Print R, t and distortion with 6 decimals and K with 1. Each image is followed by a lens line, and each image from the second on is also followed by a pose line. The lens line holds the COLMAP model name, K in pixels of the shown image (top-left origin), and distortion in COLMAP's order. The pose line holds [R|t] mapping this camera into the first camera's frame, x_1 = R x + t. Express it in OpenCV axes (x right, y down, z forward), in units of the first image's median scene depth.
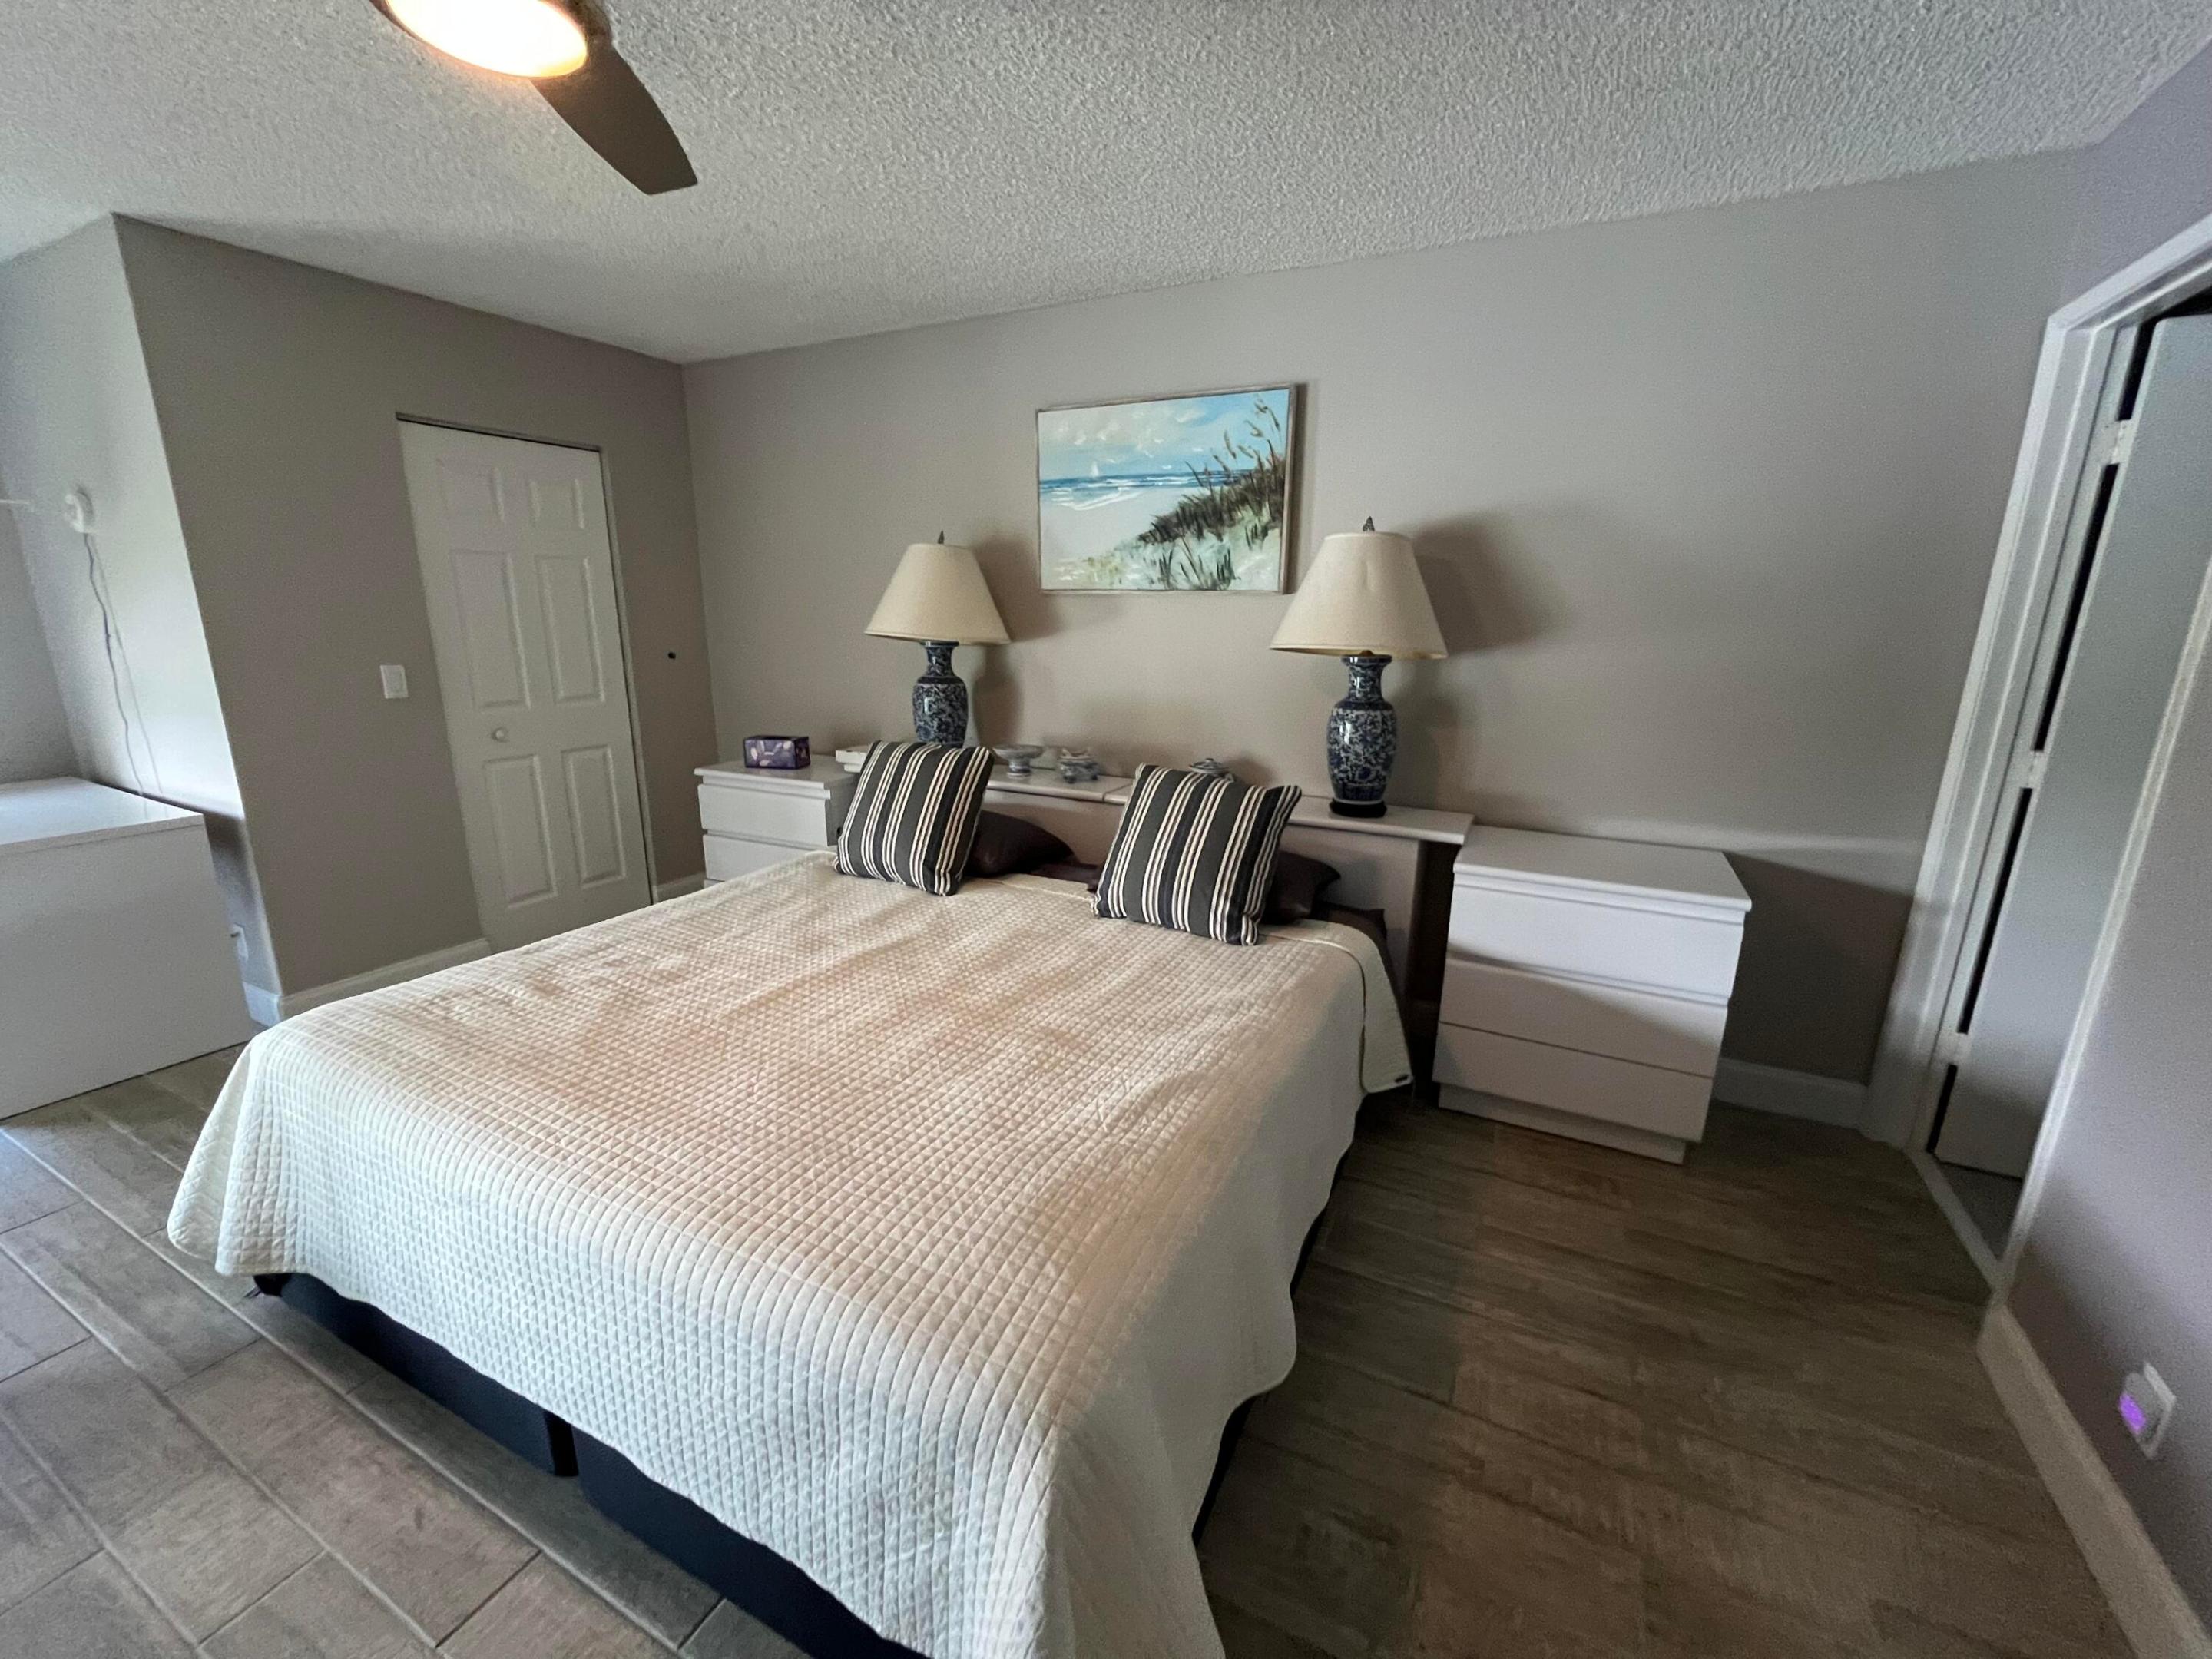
lens RADIAL K [[898.7, 0, 1109.4], [0, 898.7, 816.6], [0, 0, 1]] dist [-0.001753, -0.000226]
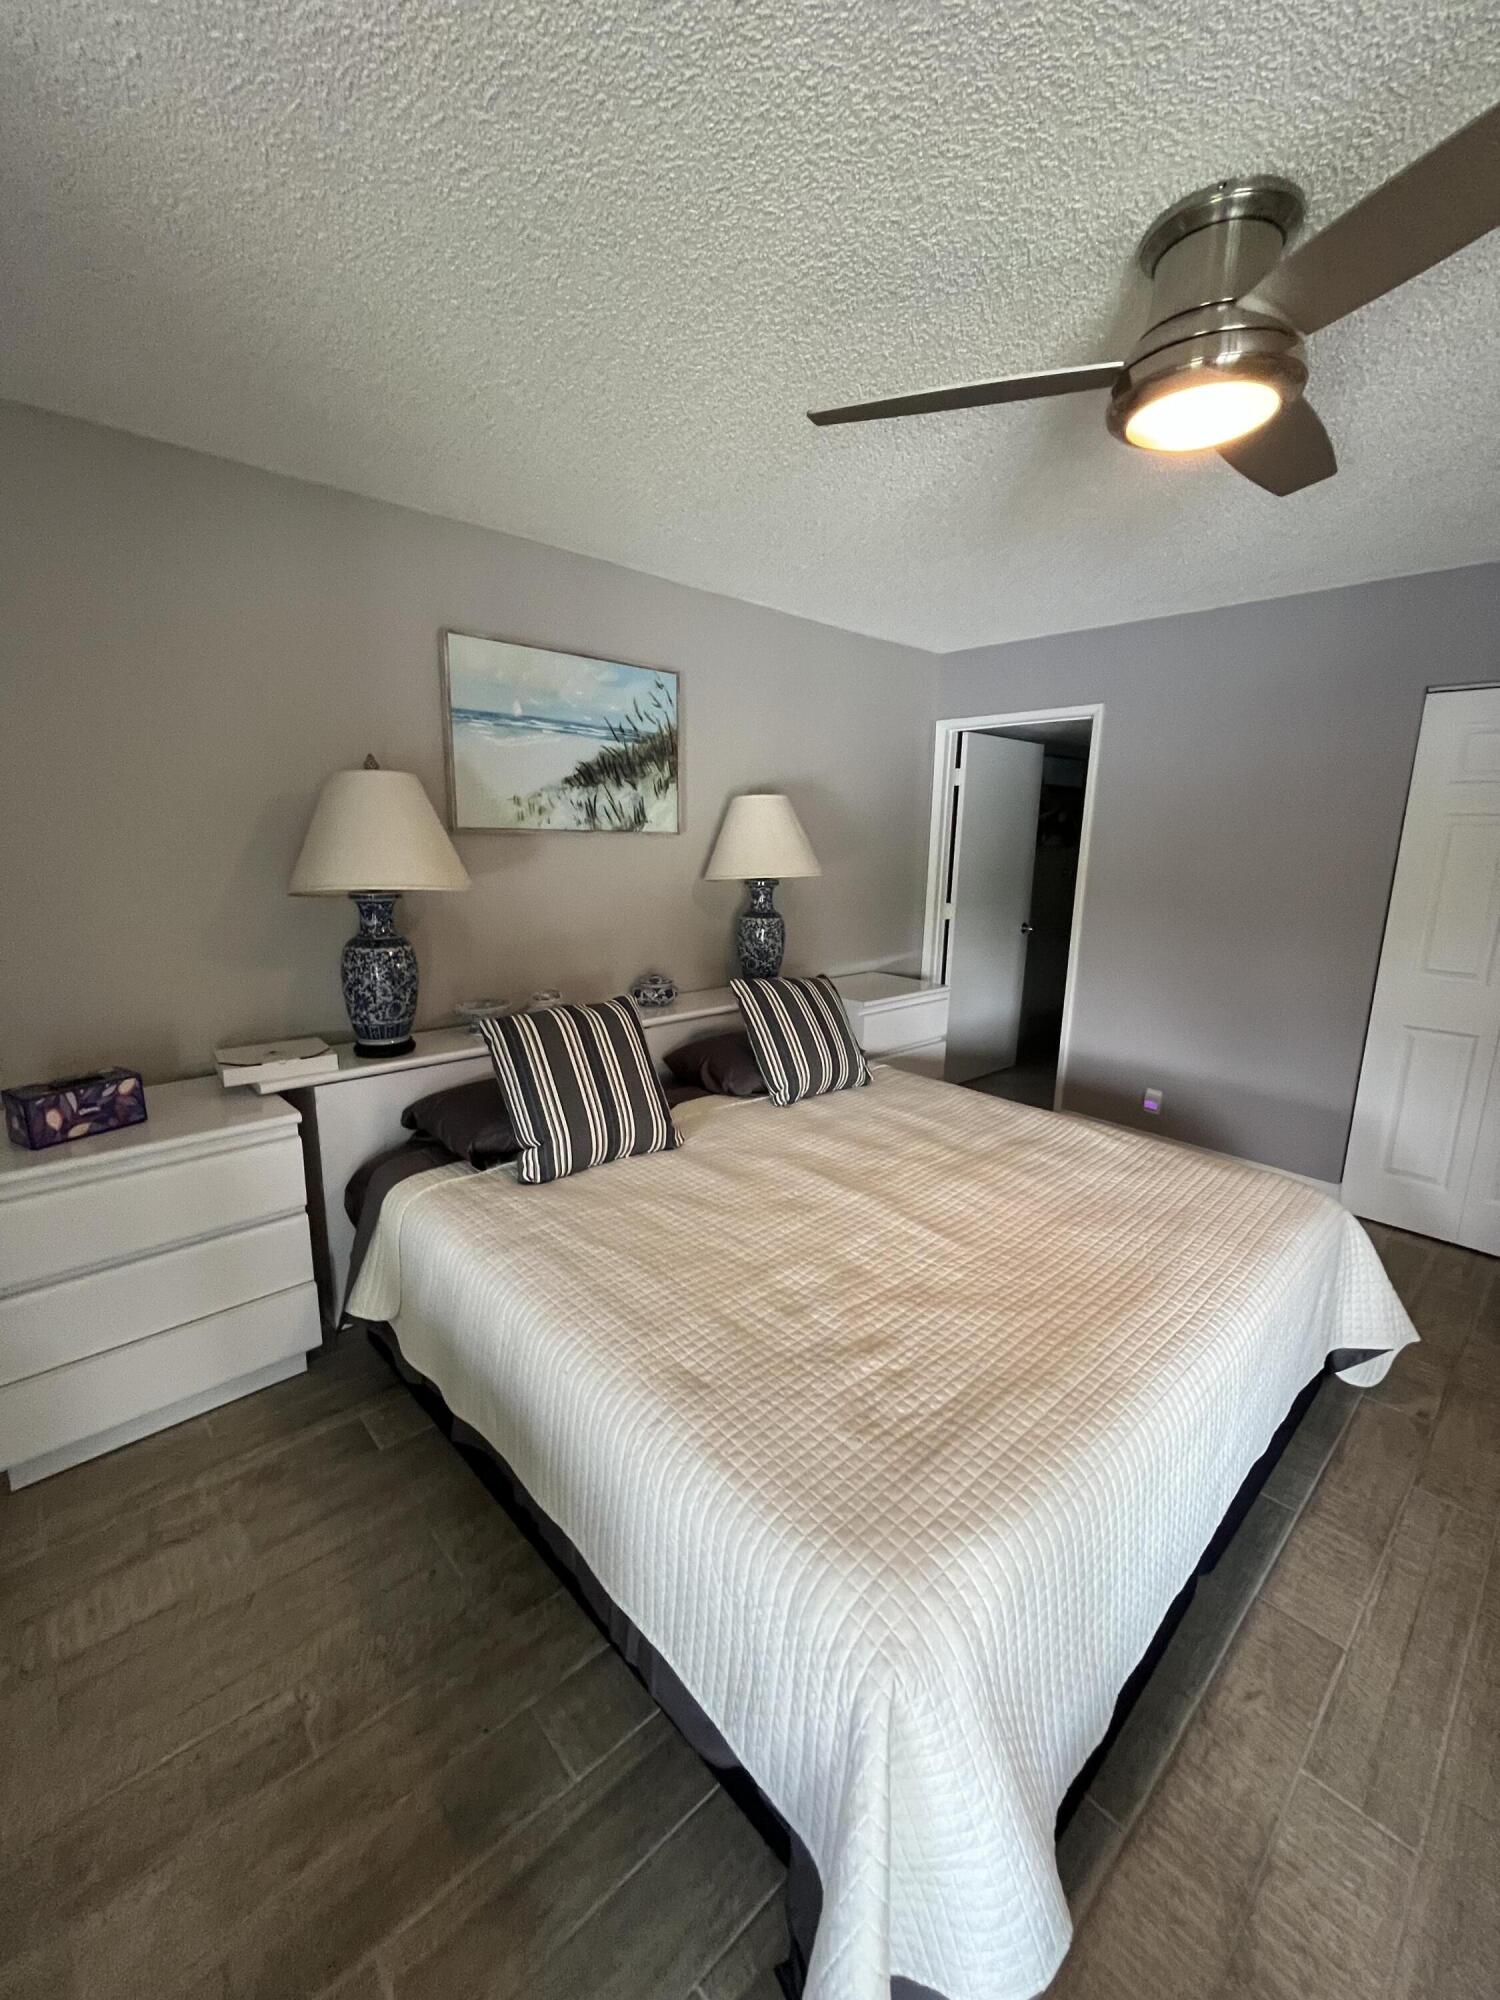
lens RADIAL K [[812.6, 0, 744.6], [0, 812.6, 985.8], [0, 0, 1]] dist [-0.001753, -0.000226]
pose [[0.356168, -0.176962, 0.917512, -0.851264], [0.197212, 0.974022, 0.111306, -0.151663], [-0.913374, 0.141301, 0.381815, 0.515286]]
